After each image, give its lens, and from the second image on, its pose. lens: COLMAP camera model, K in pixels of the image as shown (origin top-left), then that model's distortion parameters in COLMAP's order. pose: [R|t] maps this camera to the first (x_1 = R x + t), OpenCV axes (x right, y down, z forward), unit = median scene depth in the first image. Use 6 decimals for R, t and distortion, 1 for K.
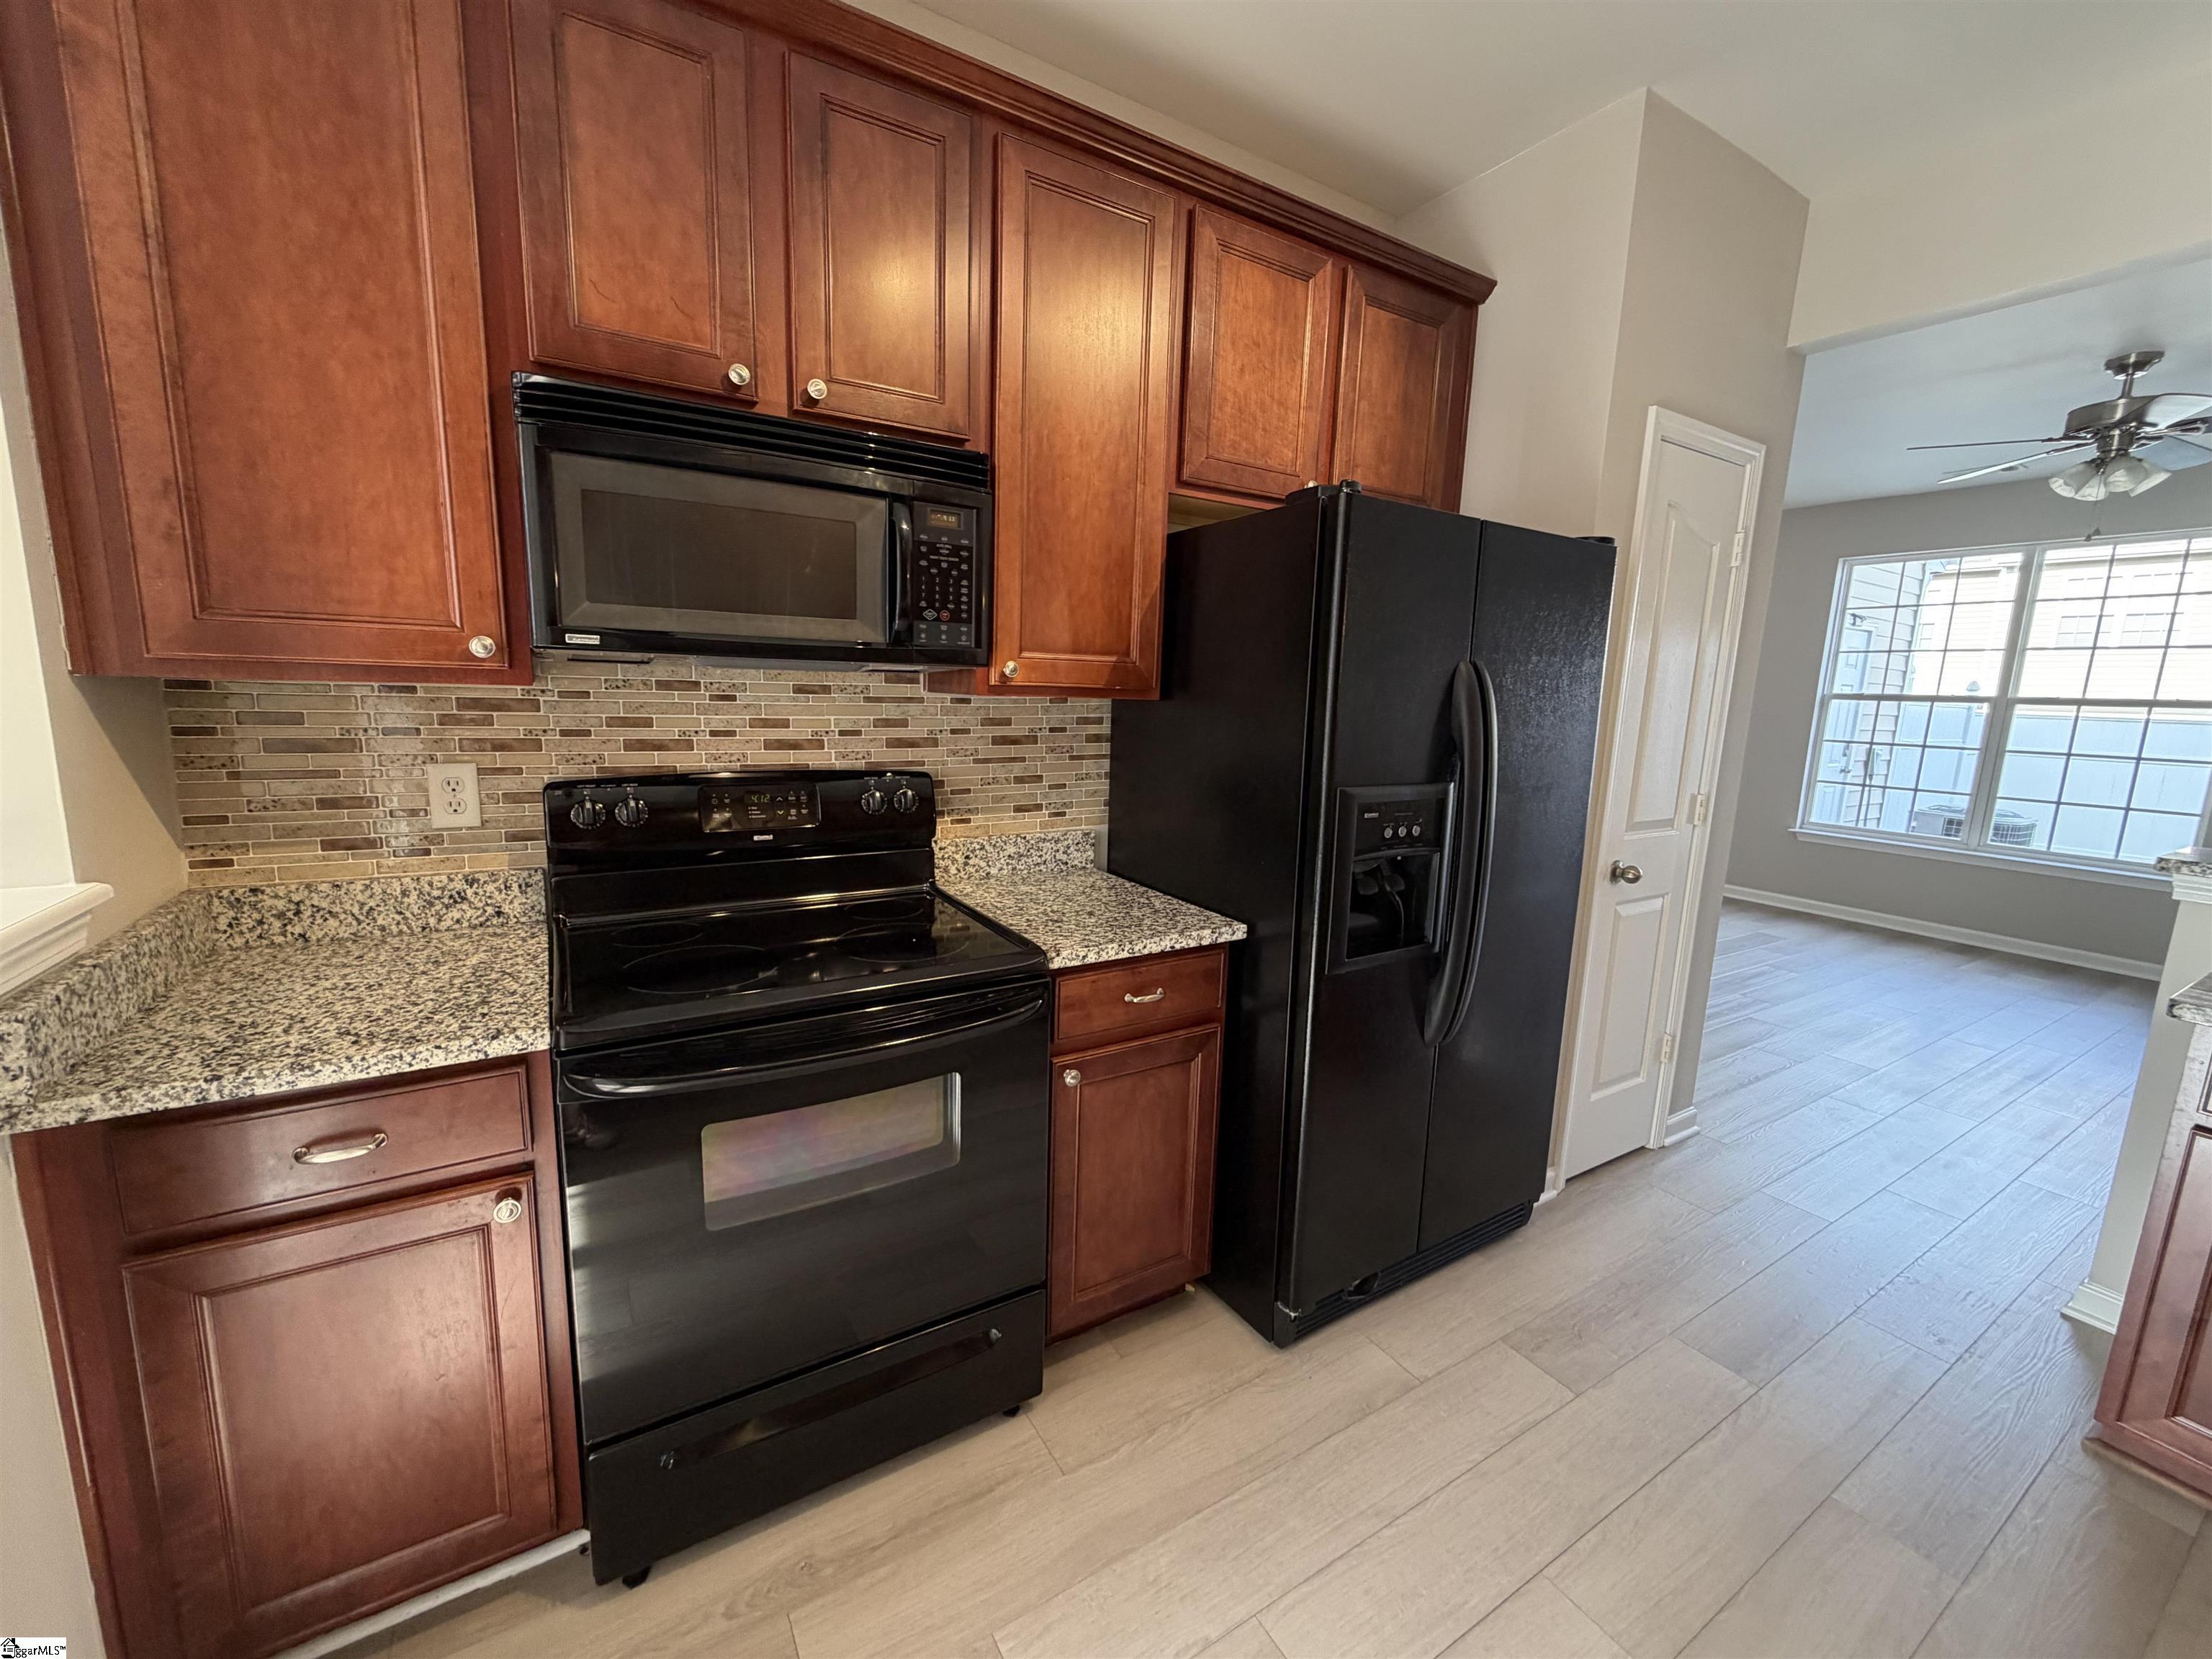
lens RADIAL K [[881.3, 0, 1098.9], [0, 881.3, 829.4], [0, 0, 1]] dist [0.000463, -0.000001]
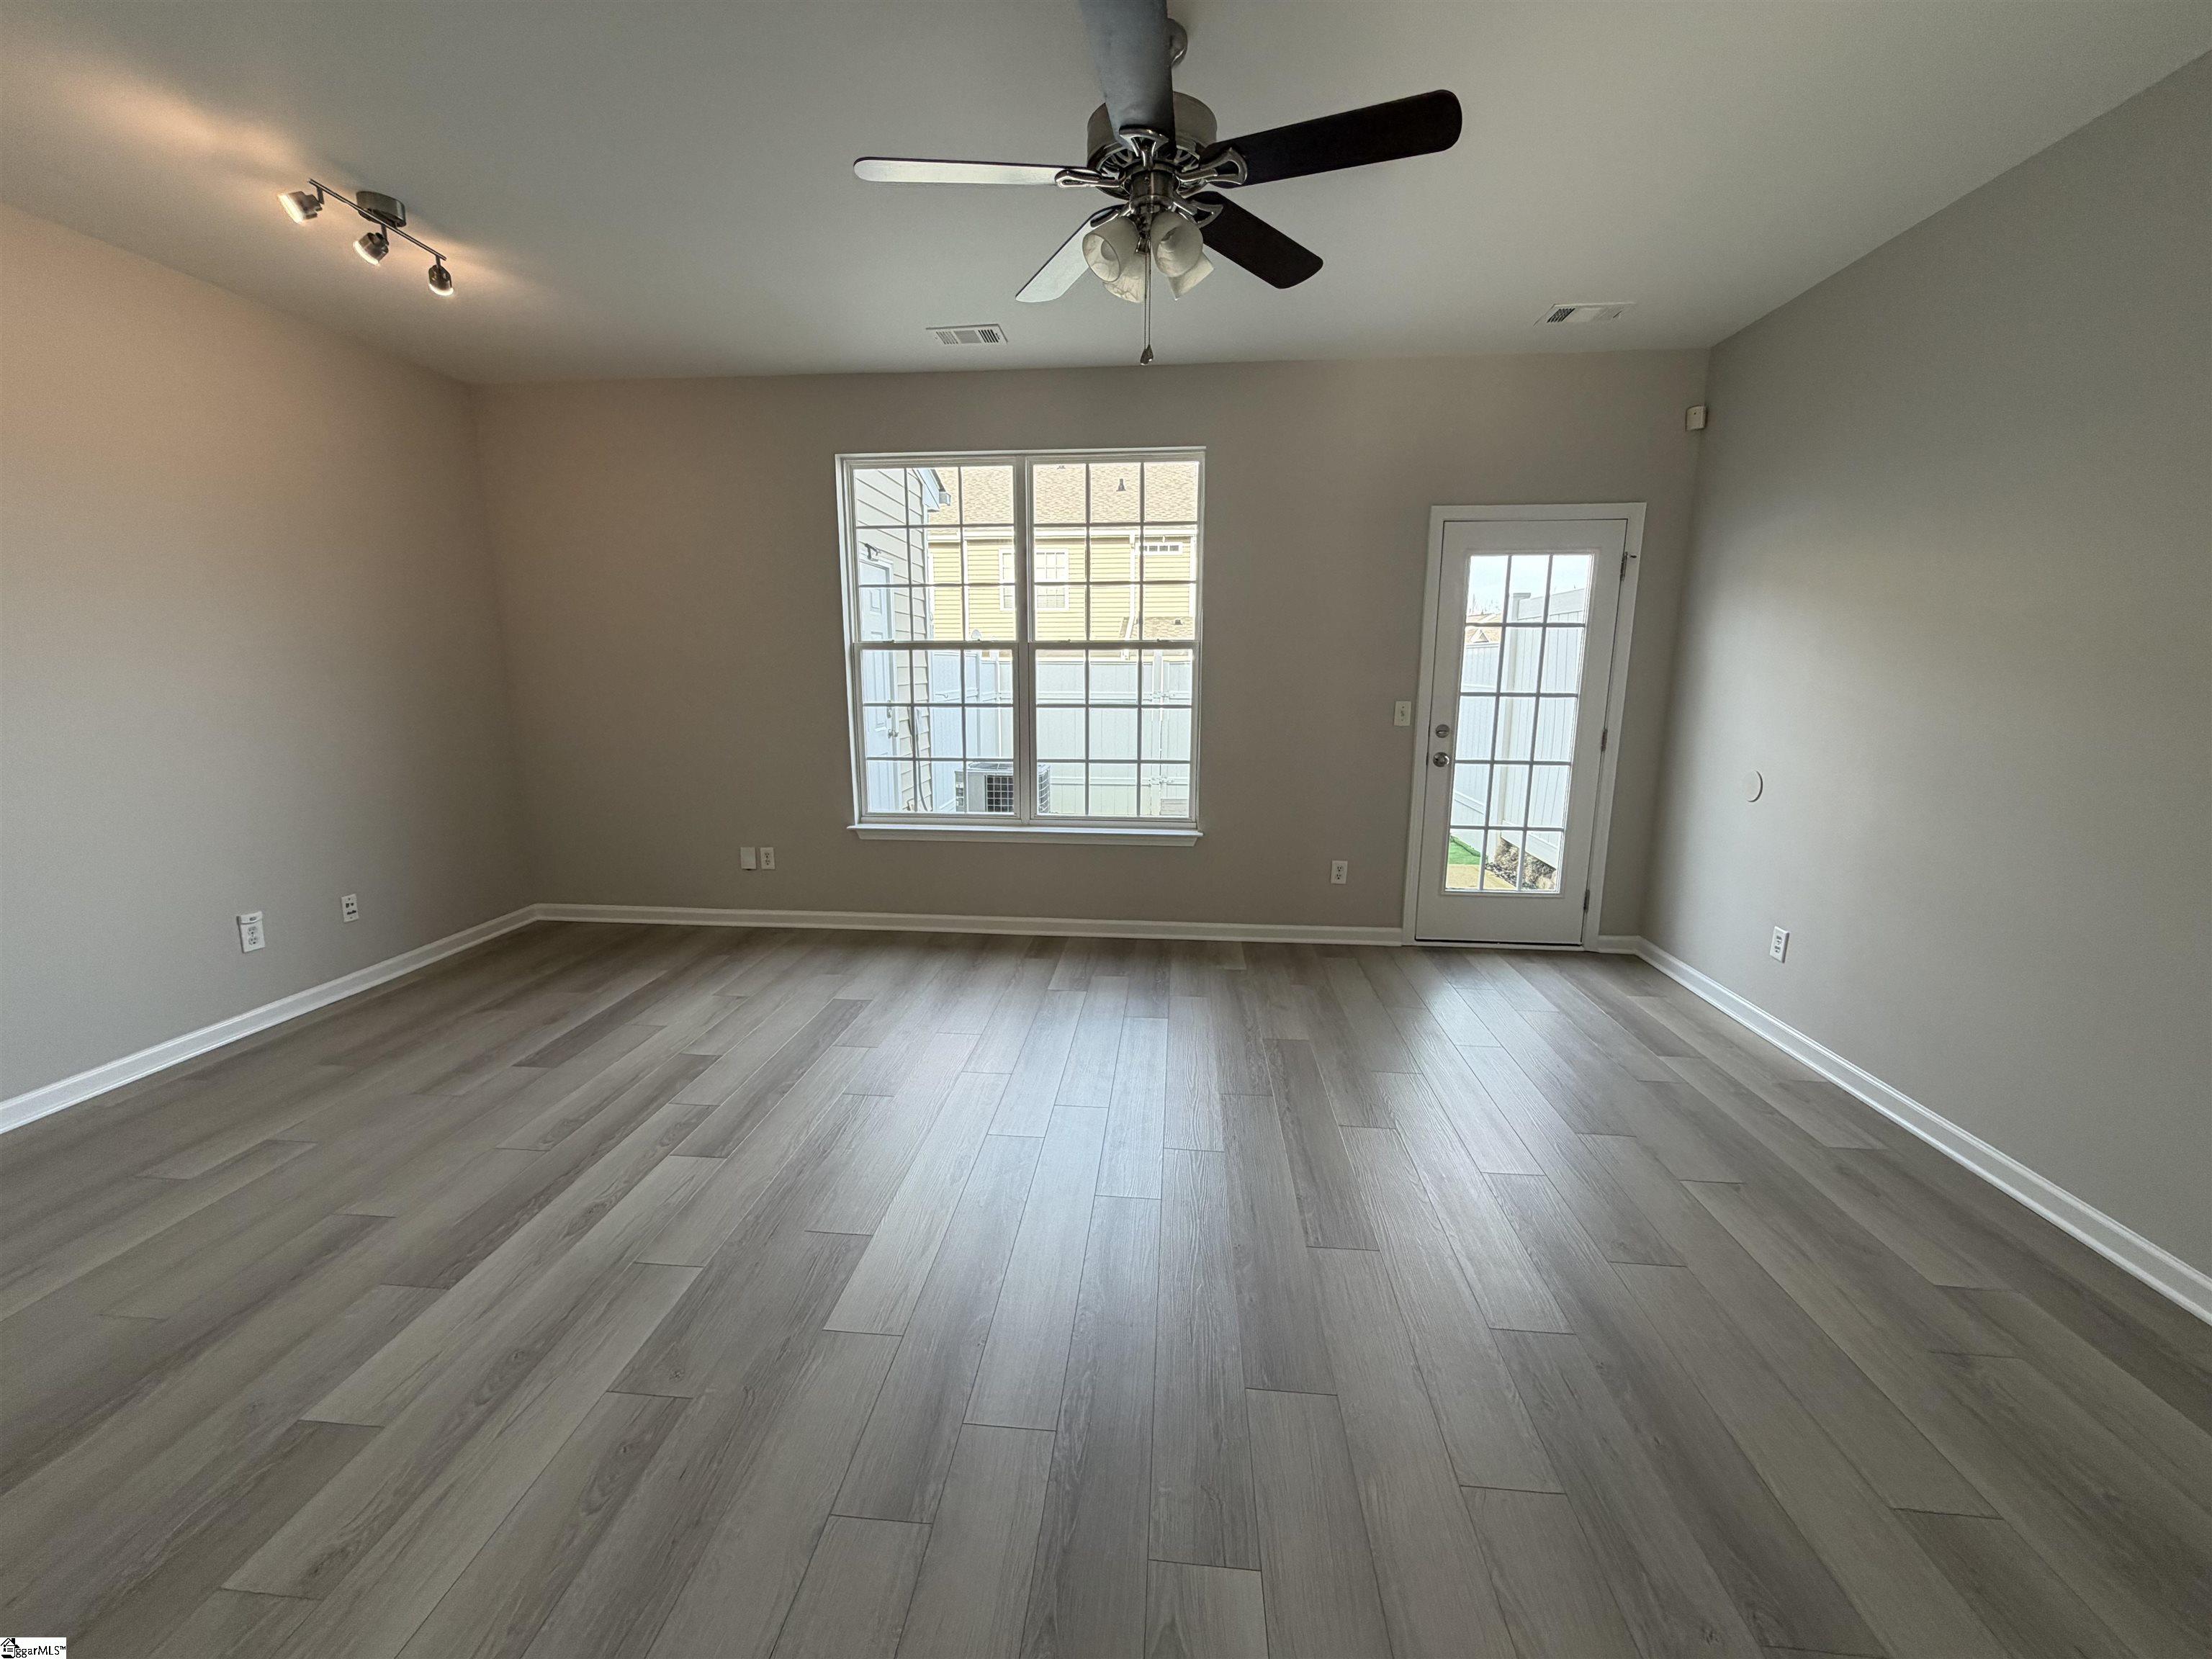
lens RADIAL K [[881.3, 0, 1098.9], [0, 881.3, 829.4], [0, 0, 1]] dist [0.000463, -0.000001]
pose [[0.594351, -0.182721, 0.783173, 1.130316], [0.149001, 0.982006, 0.116033, -0.183231], [-0.790282, 0.047729, 0.610881, 1.312911]]
